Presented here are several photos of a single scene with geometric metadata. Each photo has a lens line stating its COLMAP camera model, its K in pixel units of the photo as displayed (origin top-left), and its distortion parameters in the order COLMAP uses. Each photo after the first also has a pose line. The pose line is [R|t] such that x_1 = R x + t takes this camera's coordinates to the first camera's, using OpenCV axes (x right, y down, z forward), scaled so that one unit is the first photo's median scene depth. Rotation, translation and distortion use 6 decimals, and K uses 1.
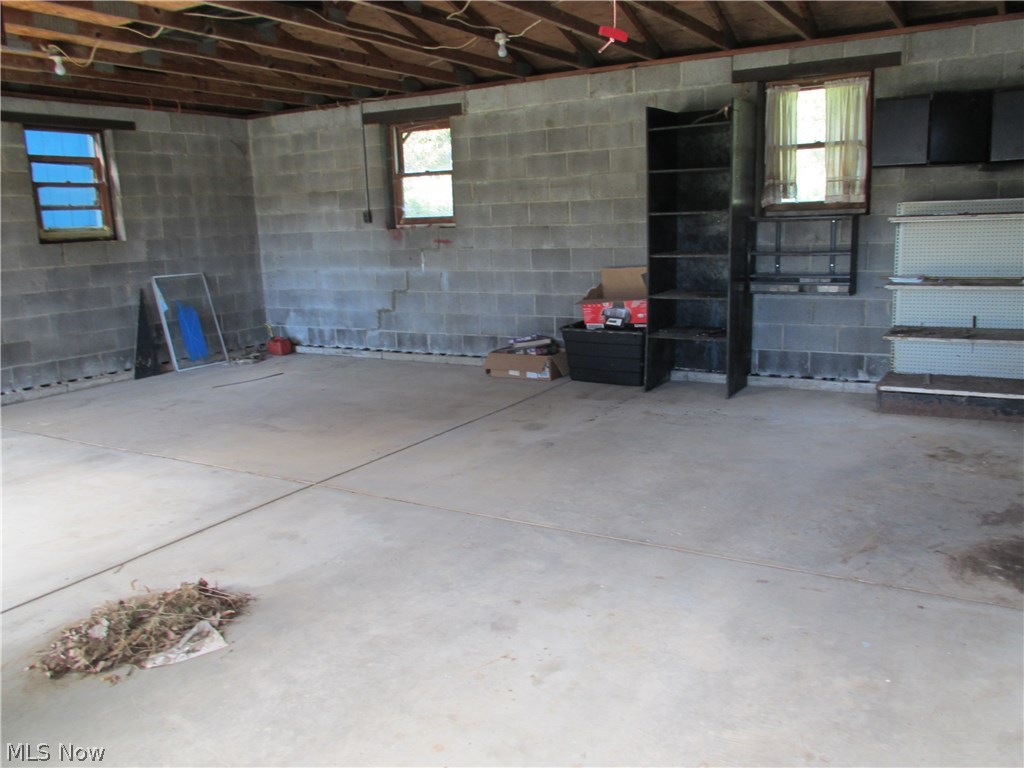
lens RADIAL K [[848.2, 0, 519.7], [0, 848.2, 377.8], [0, 0, 1]] dist [-0.011558, -0.017697]
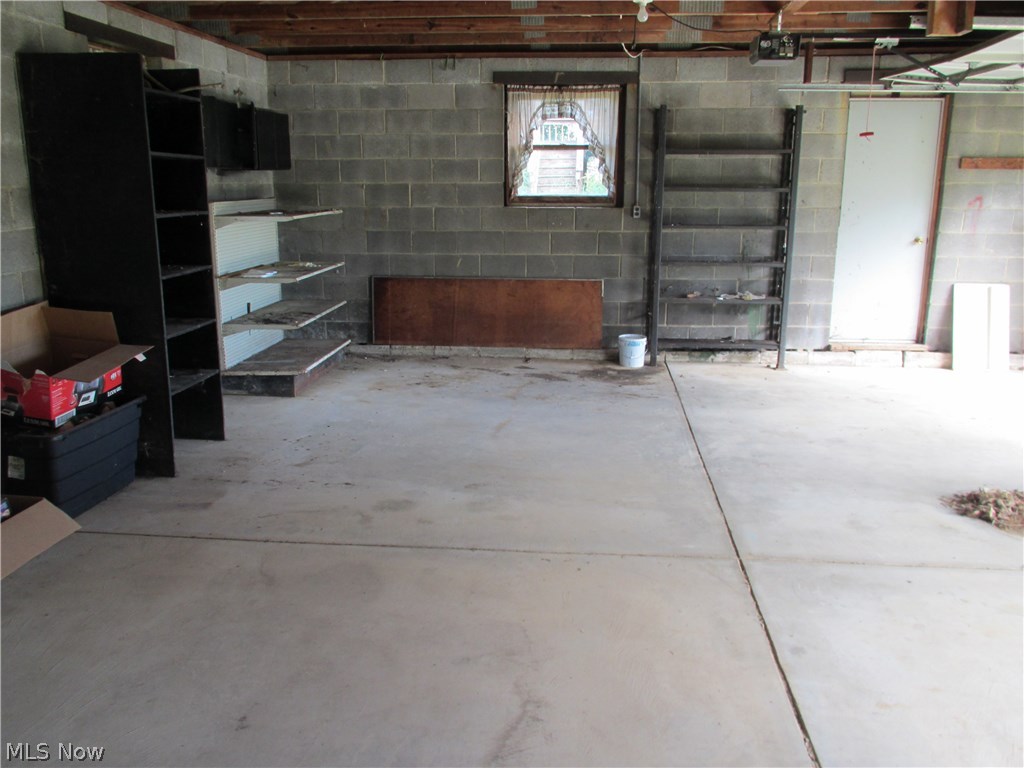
lens RADIAL K [[848.2, 0, 517.3], [0, 848.2, 390.4], [0, 0, 1]] dist [-0.011558, -0.017697]
pose [[-0.443679, -0.181665, 0.877580, -0.564536], [0.179924, 0.941244, 0.285809, -0.194832], [-0.877939, 0.284705, -0.384924, 1.004914]]
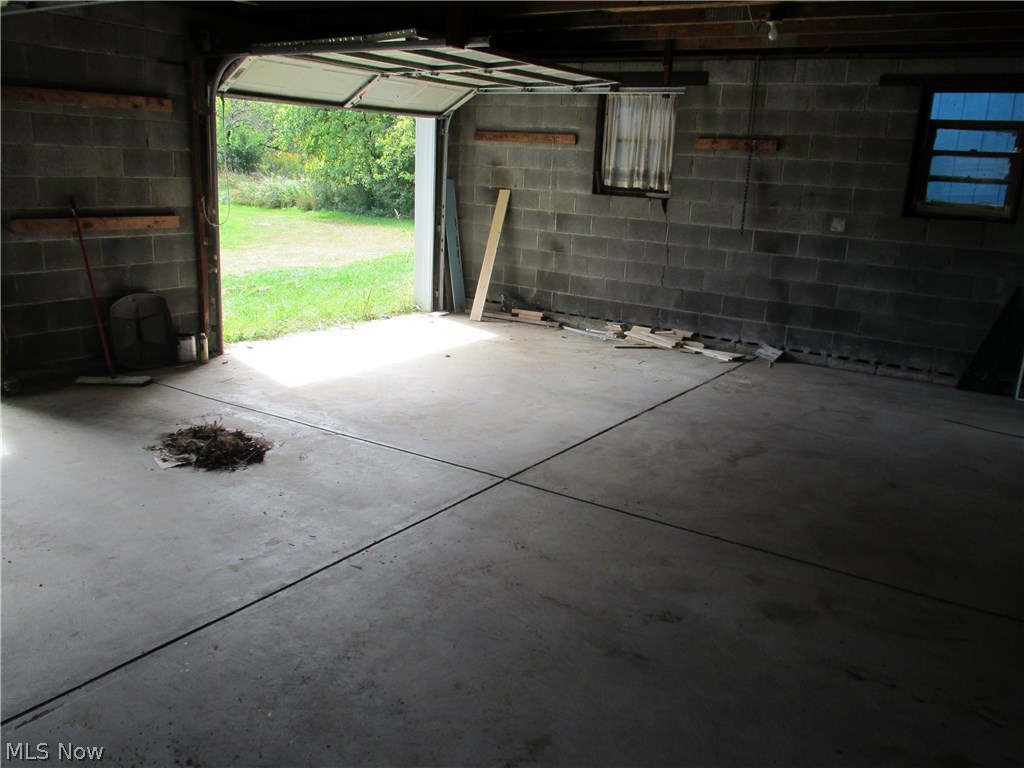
lens RADIAL K [[848.2, 0, 512.1], [0, 848.2, 381.6], [0, 0, 1]] dist [-0.011558, -0.017697]
pose [[-0.047664, 0.282326, -0.958134, 0.446753], [-0.228748, 0.930647, 0.285606, -0.174846], [0.972318, 0.232784, 0.020223, 0.673325]]
